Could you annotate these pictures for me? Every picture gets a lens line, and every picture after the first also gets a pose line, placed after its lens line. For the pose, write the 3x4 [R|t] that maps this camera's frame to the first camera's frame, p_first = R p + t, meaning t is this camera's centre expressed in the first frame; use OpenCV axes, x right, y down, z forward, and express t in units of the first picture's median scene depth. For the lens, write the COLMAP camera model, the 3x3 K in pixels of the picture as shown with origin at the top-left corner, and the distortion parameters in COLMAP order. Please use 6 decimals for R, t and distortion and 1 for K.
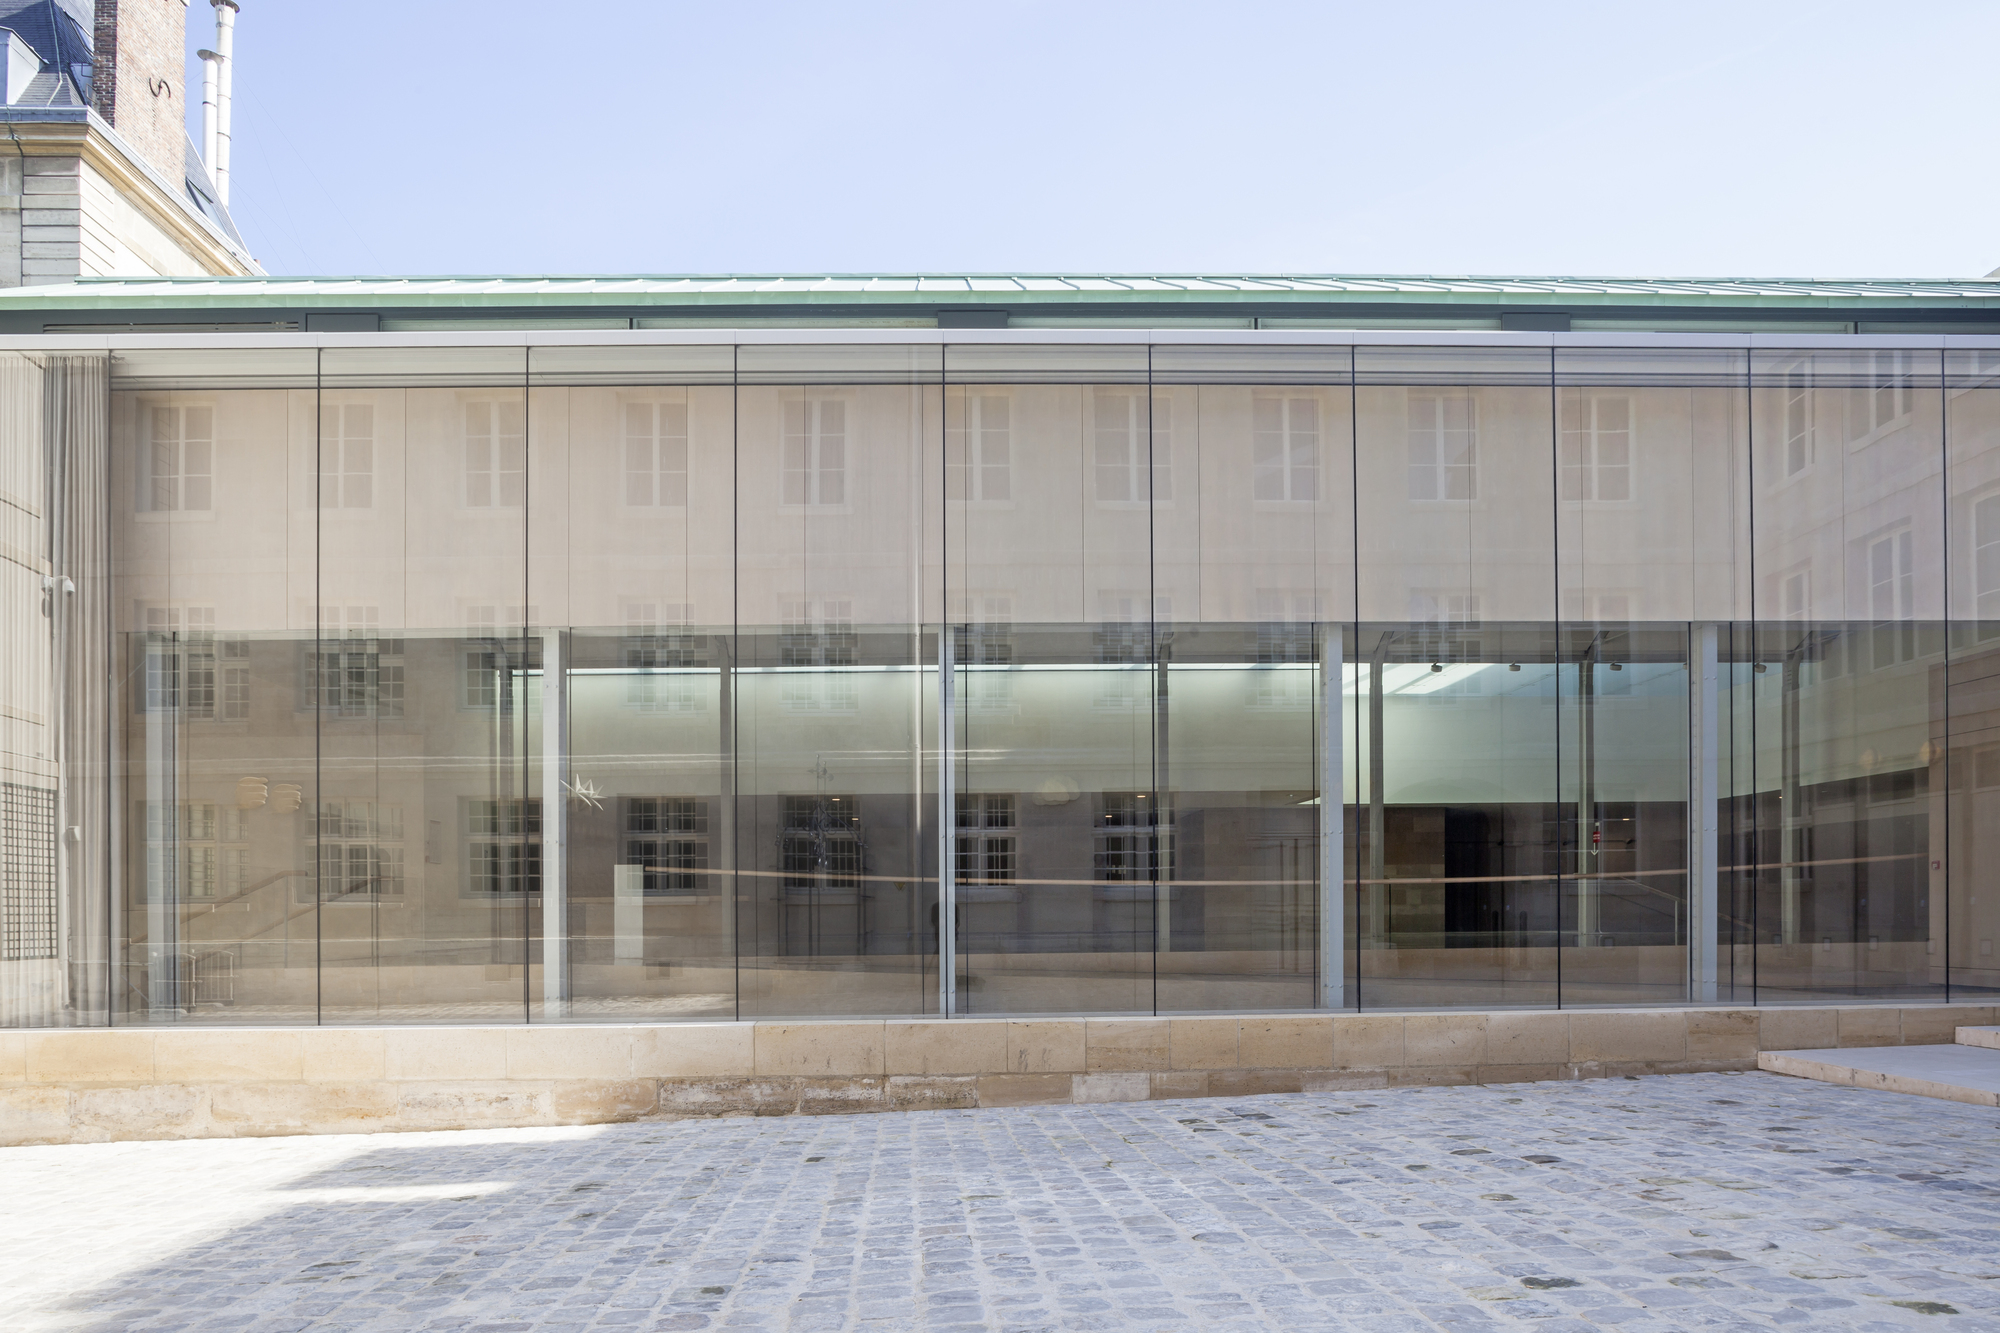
lens RADIAL K [[1426.3, 0, 878.6], [0, 1426.3, 555.4], [0, 0, 1]] dist [-0.020748, 0.008116]
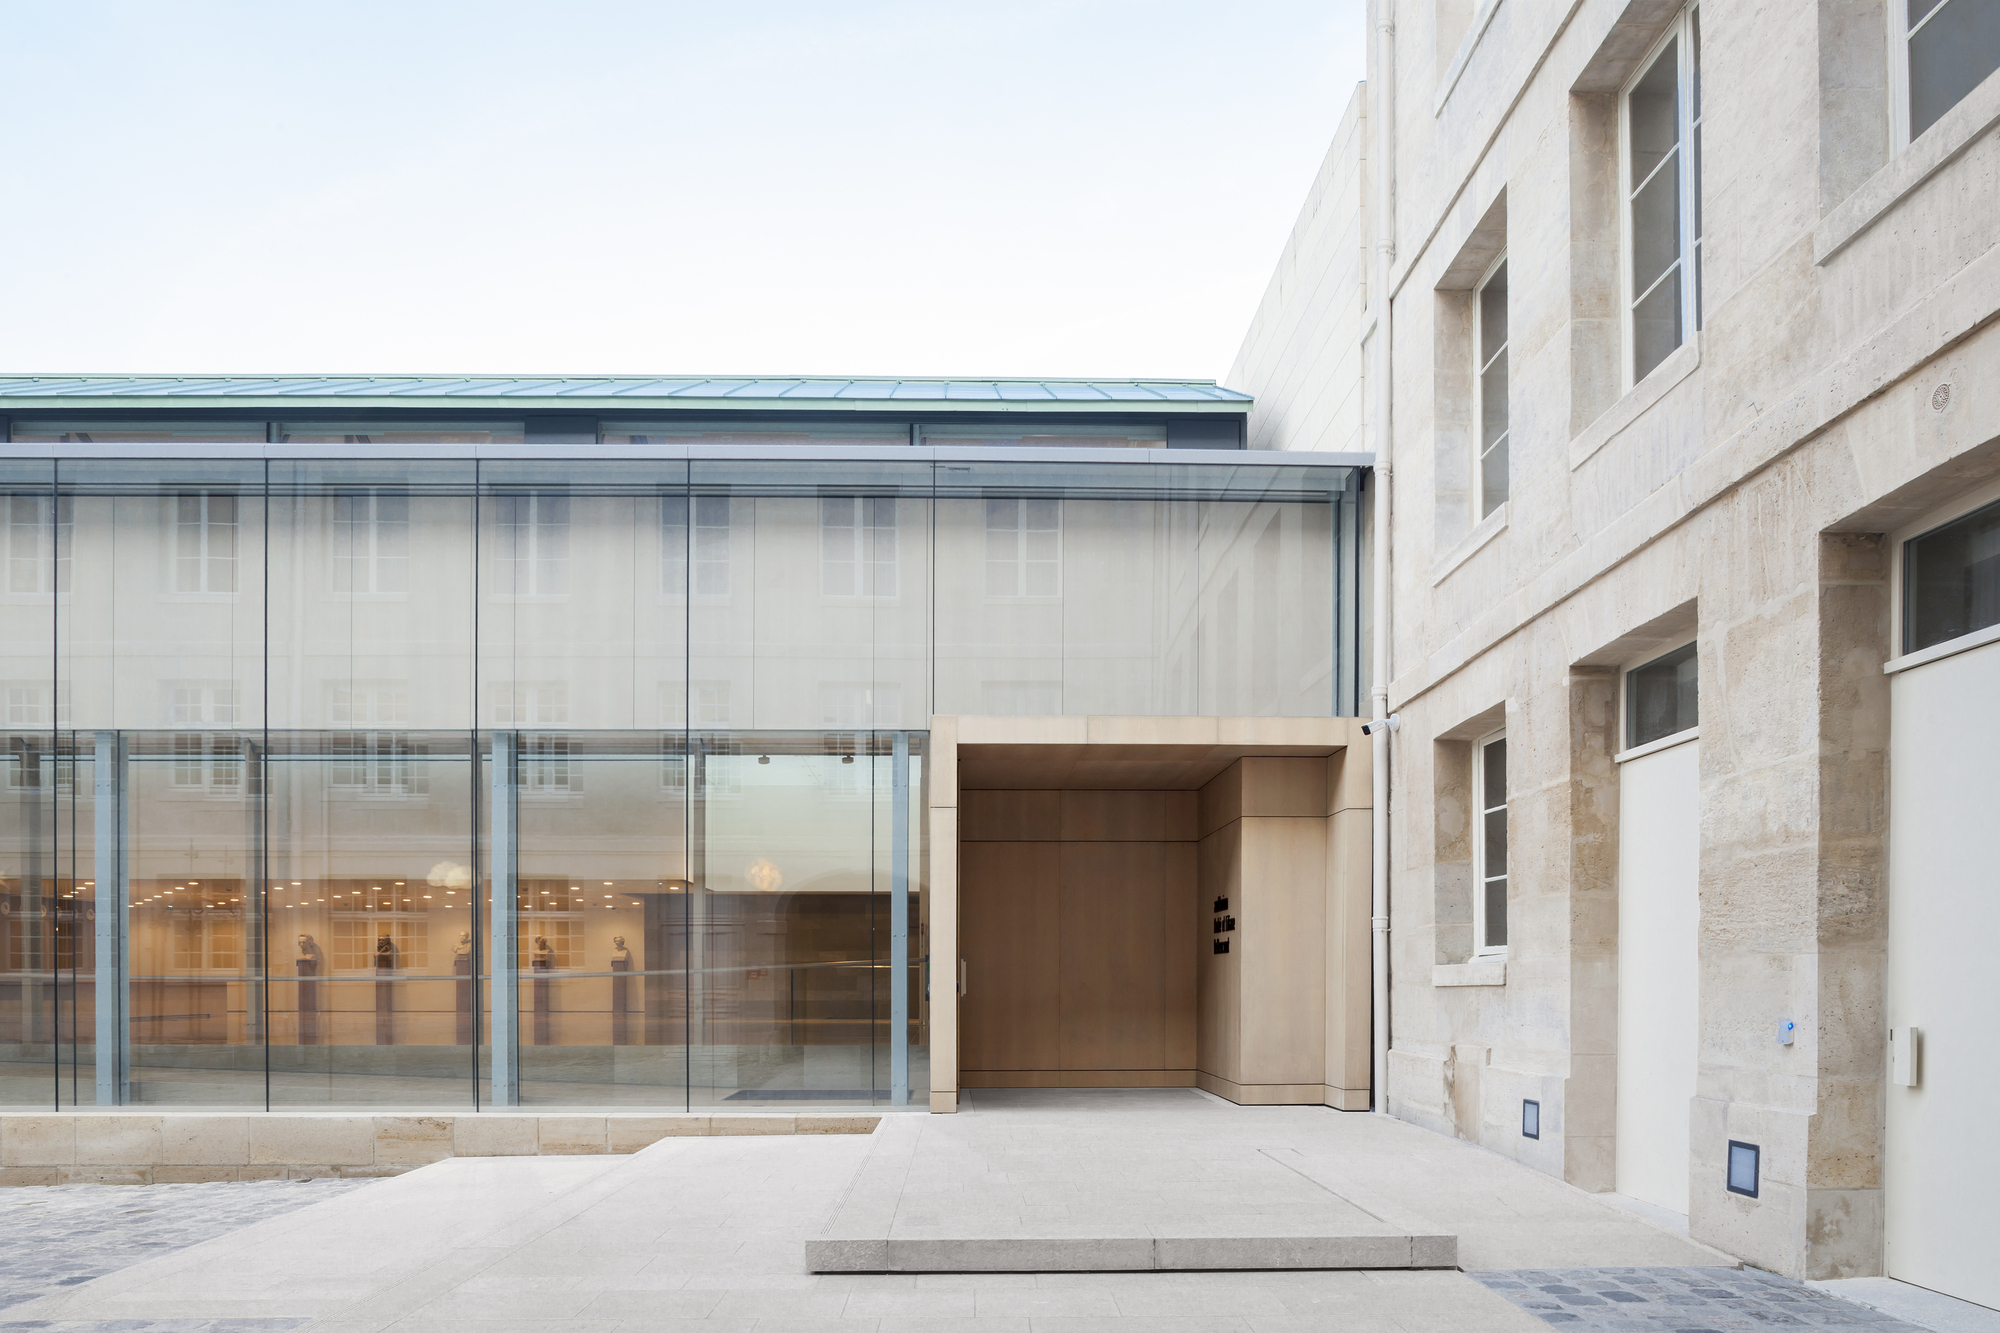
lens RADIAL K [[1426.3, 0, 970.7], [0, 1426.3, 730.1], [0, 0, 1]] dist [-0.020748, 0.008116]
pose [[0.999878, 0.003934, -0.015091, 1.002146], [-0.003240, 0.998948, 0.045747, -0.002576], [0.015255, -0.045692, 0.998839, 0.003438]]
